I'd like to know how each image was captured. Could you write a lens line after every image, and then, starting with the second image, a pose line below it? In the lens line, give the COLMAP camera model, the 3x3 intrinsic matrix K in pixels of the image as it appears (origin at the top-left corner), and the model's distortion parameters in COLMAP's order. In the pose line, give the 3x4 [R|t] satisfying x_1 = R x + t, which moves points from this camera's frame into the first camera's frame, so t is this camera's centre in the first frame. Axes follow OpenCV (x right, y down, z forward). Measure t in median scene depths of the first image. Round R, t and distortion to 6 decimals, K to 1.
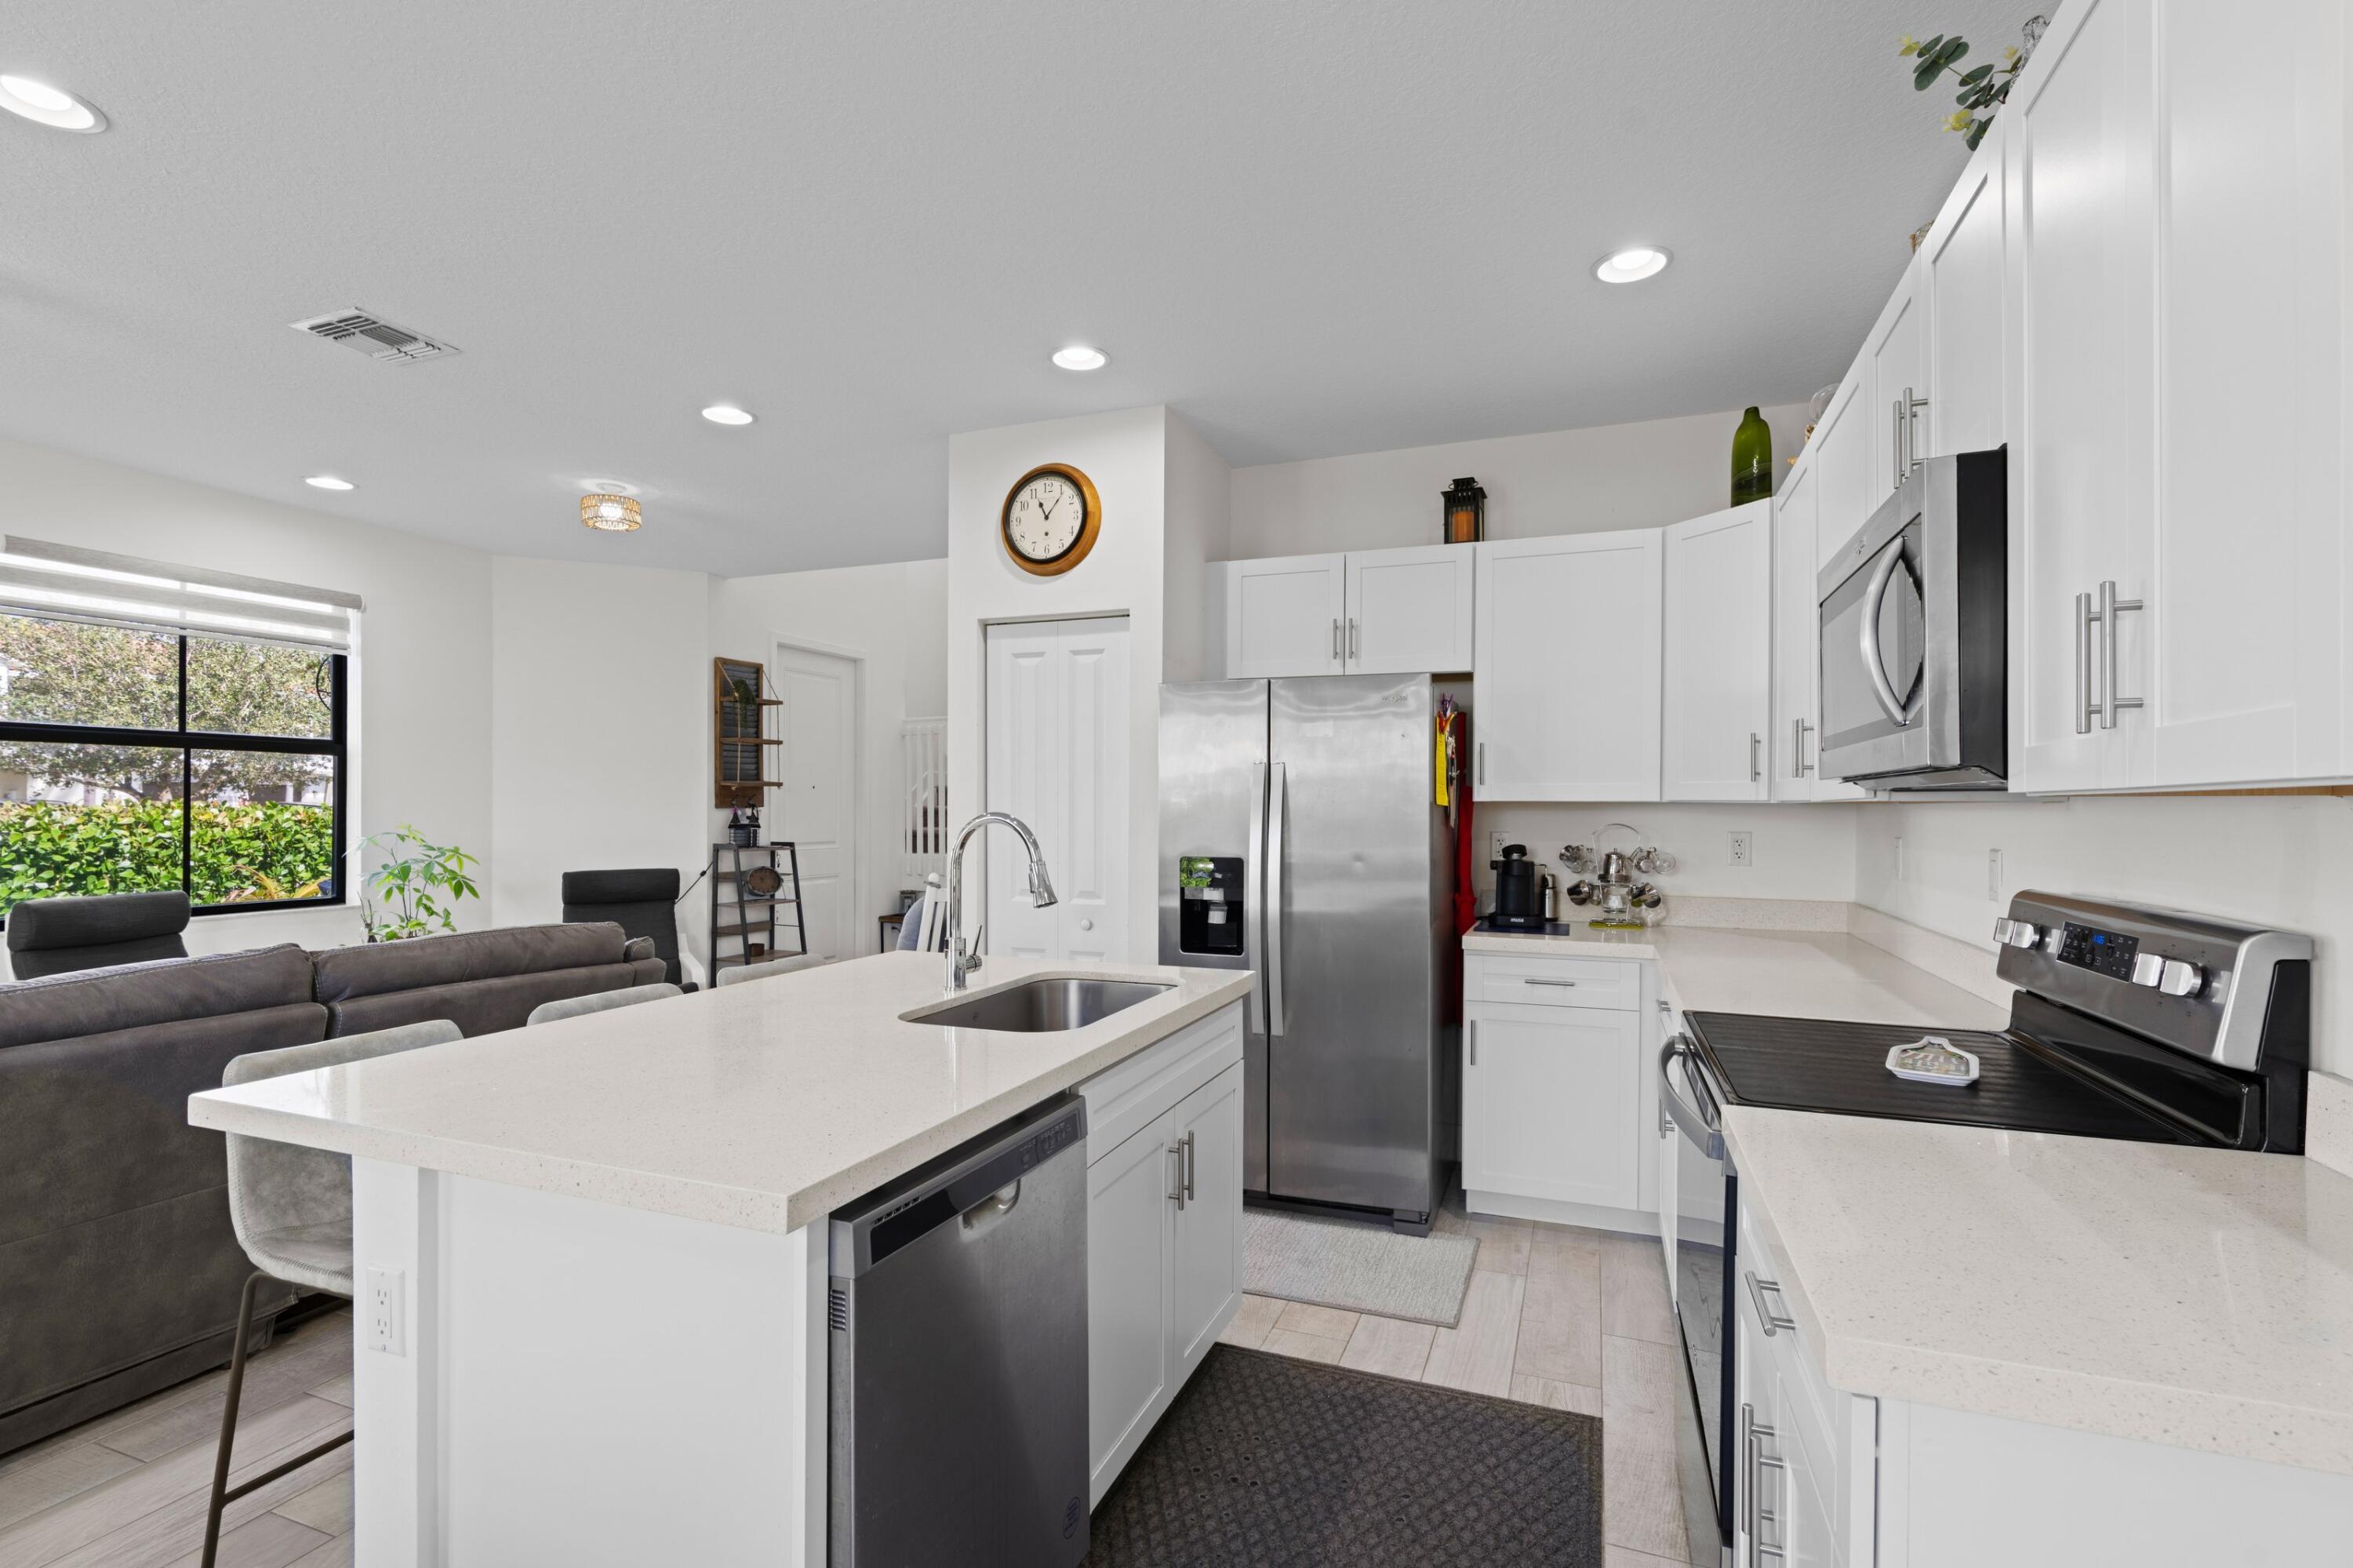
lens RADIAL K [[1088.2, 0, 1152.0], [0, 1088.2, 800.3], [0, 0, 1]] dist [-0.009853, 0.001840]
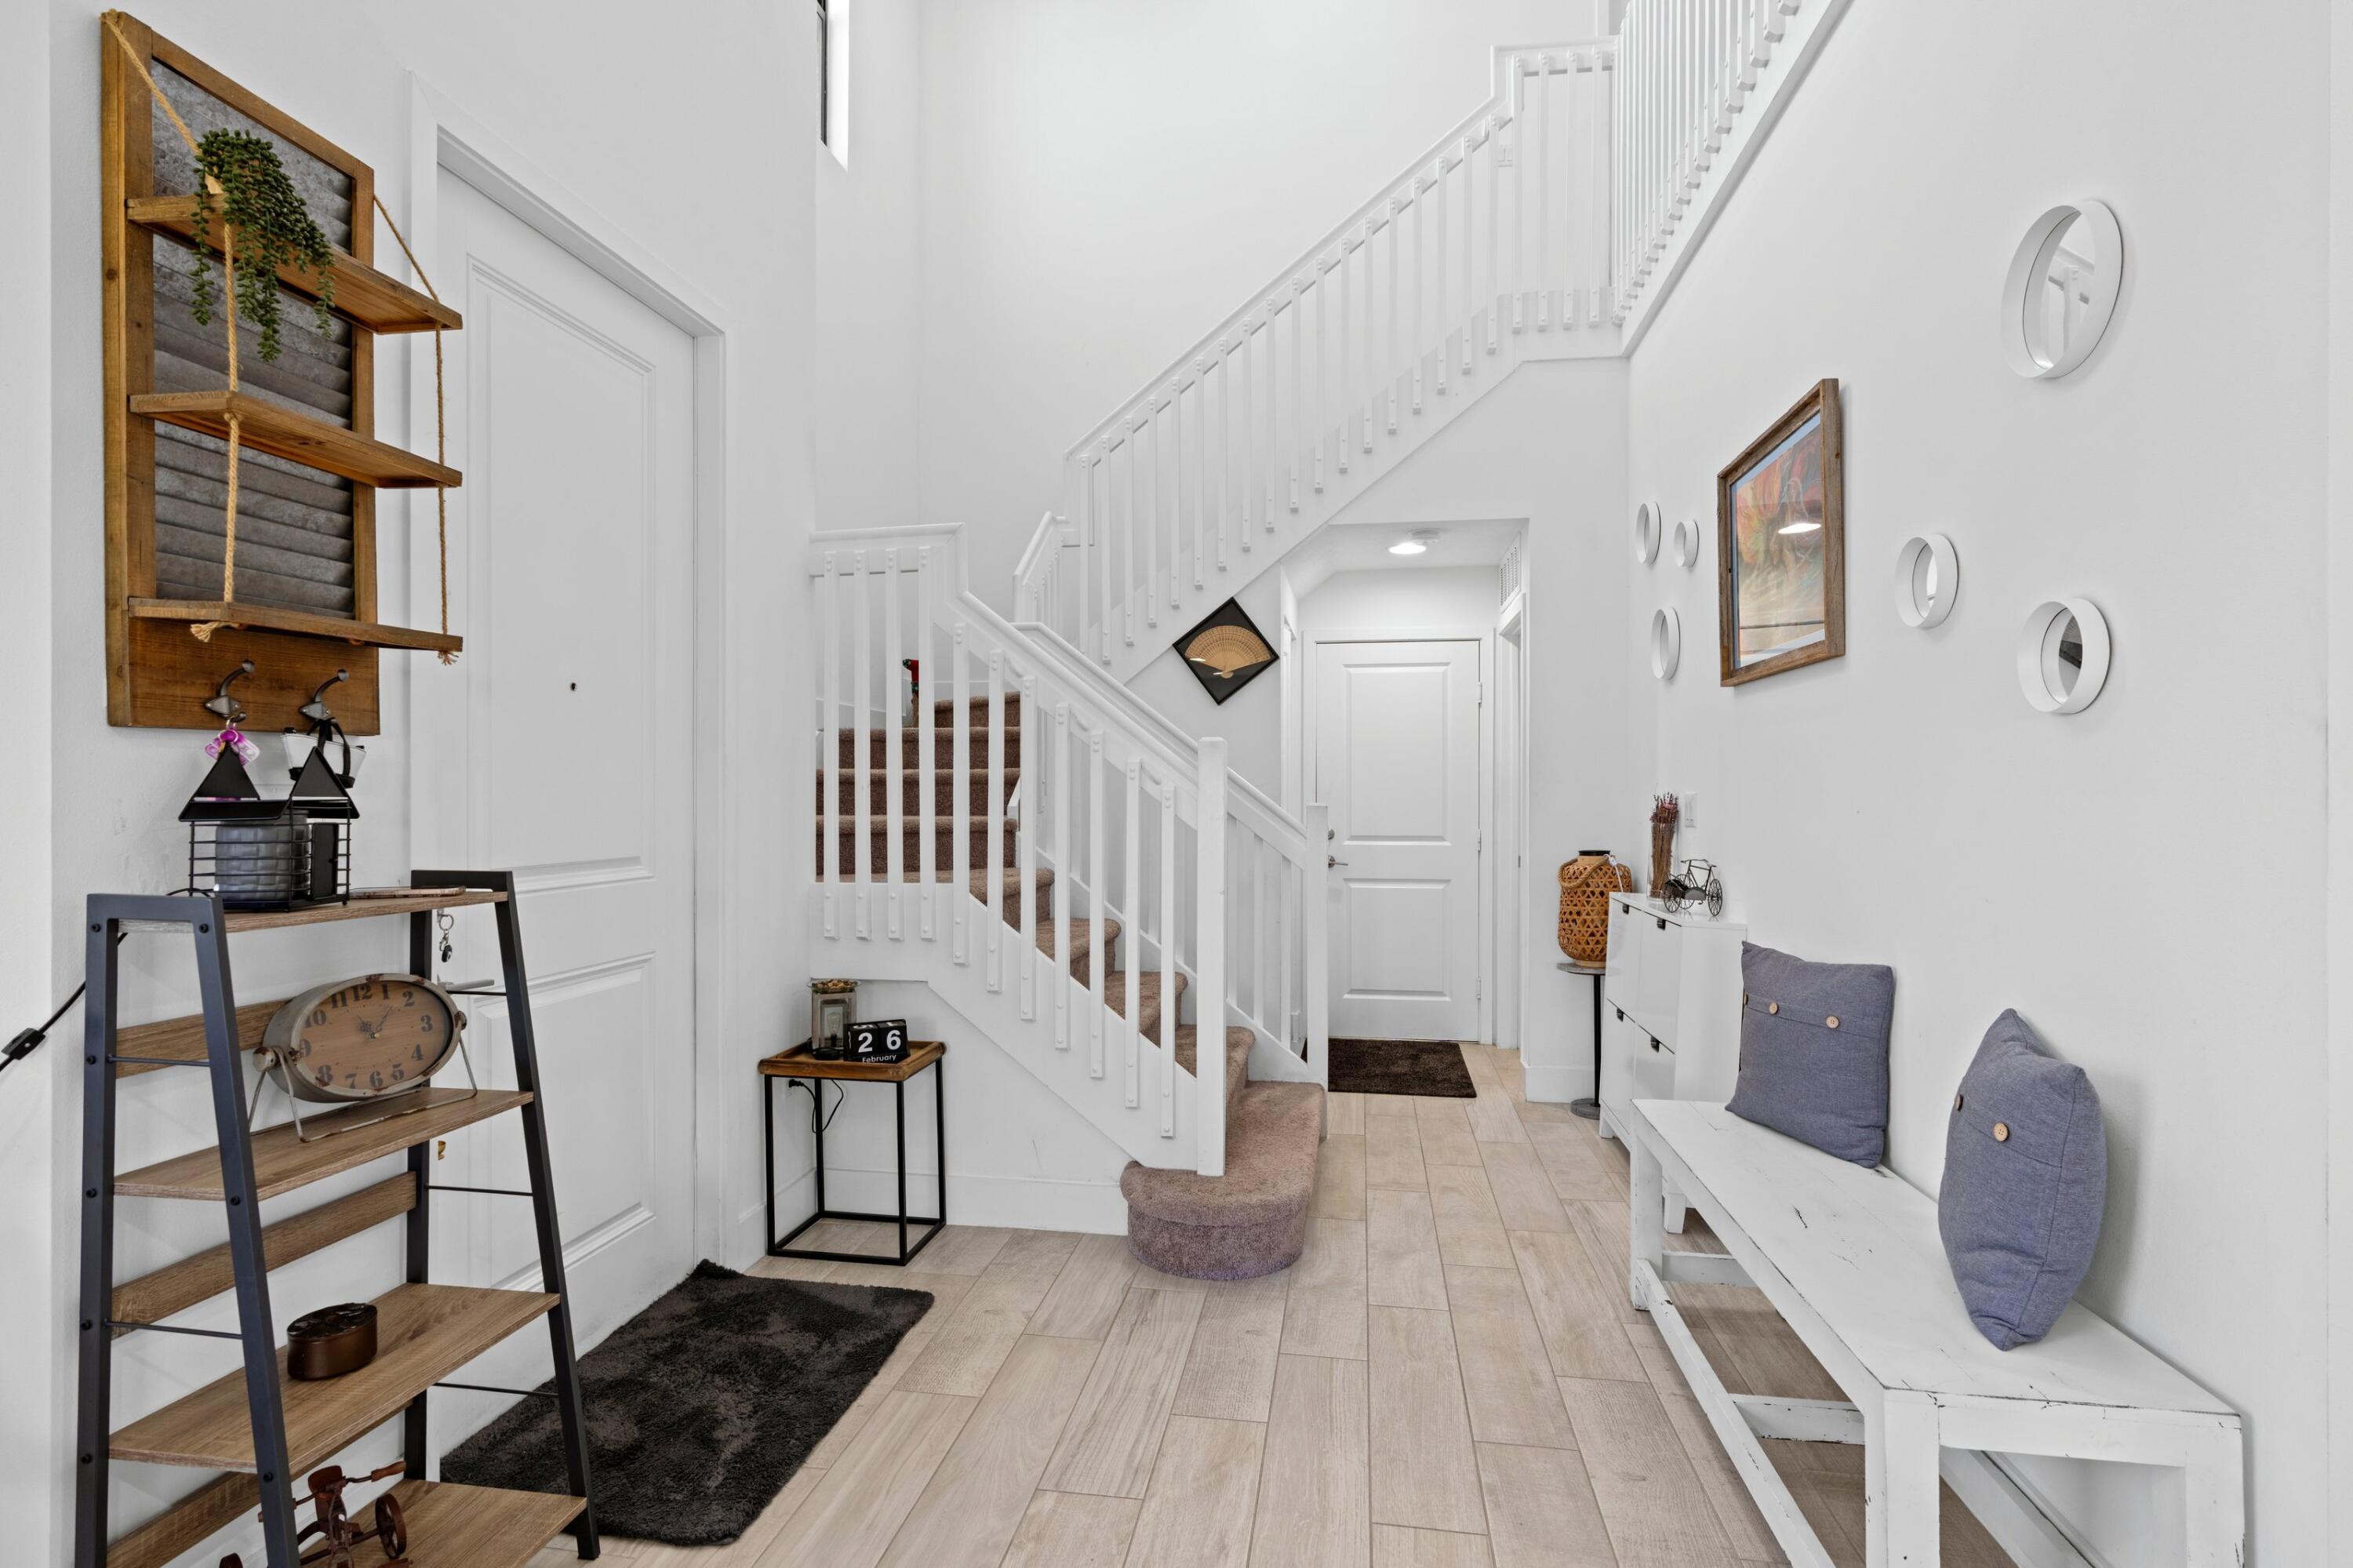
lens RADIAL K [[1088.2, 0, 1174.7], [0, 1088.2, 789.6], [0, 0, 1]] dist [-0.009853, 0.001840]
pose [[0.965563, -0.001519, 0.260167, -0.245916], [0.001745, 0.999998, -0.000639, 0.019669], [-0.260165, 0.001071, 0.965564, 0.714969]]
